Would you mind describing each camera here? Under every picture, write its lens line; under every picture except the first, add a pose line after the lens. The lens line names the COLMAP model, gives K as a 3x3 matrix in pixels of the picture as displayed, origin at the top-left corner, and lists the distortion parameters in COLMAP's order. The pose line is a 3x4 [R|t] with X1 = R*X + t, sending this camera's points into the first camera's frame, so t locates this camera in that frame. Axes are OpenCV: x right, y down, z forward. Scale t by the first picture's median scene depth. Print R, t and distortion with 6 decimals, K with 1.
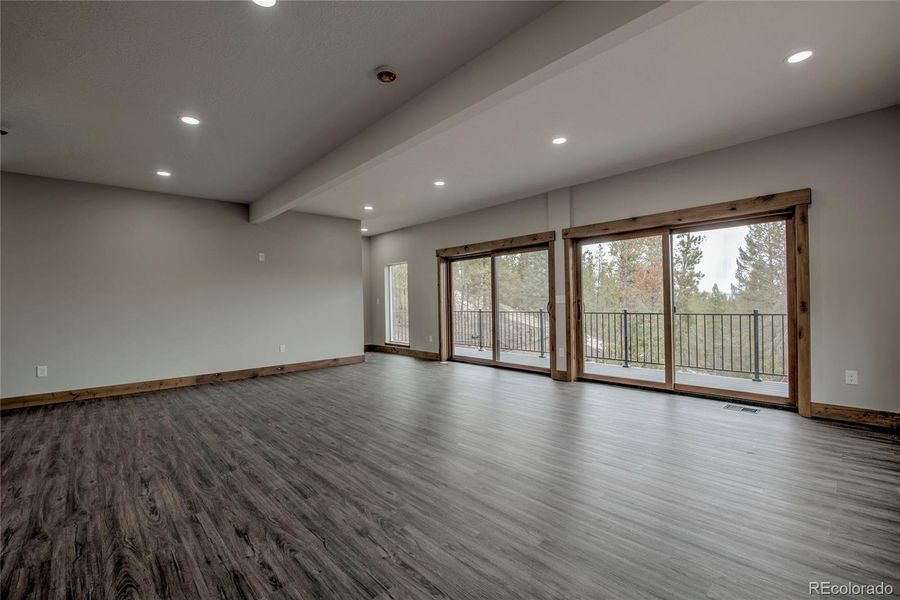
lens RADIAL K [[407.8, 0, 449.2], [0, 407.8, 300.4], [0, 0, 1]] dist [-0.022592, 0.004763]
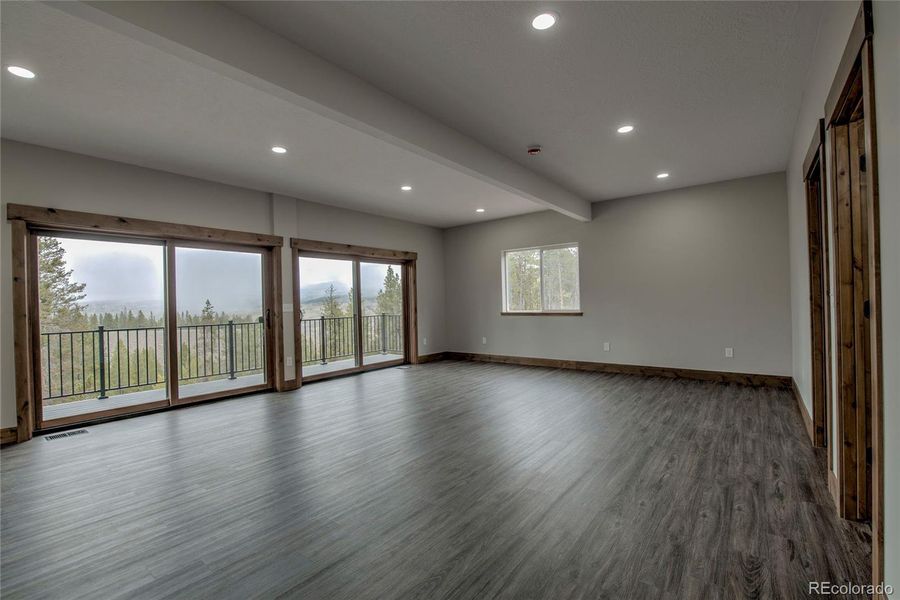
lens RADIAL K [[407.8, 0, 454.8], [0, 407.8, 301.0], [0, 0, 1]] dist [-0.022592, 0.004763]
pose [[-0.199472, 0.028621, 0.979486, -1.417850], [0.025764, 0.999381, -0.023955, 0.029388], [-0.979565, 0.020457, -0.200086, 1.460728]]
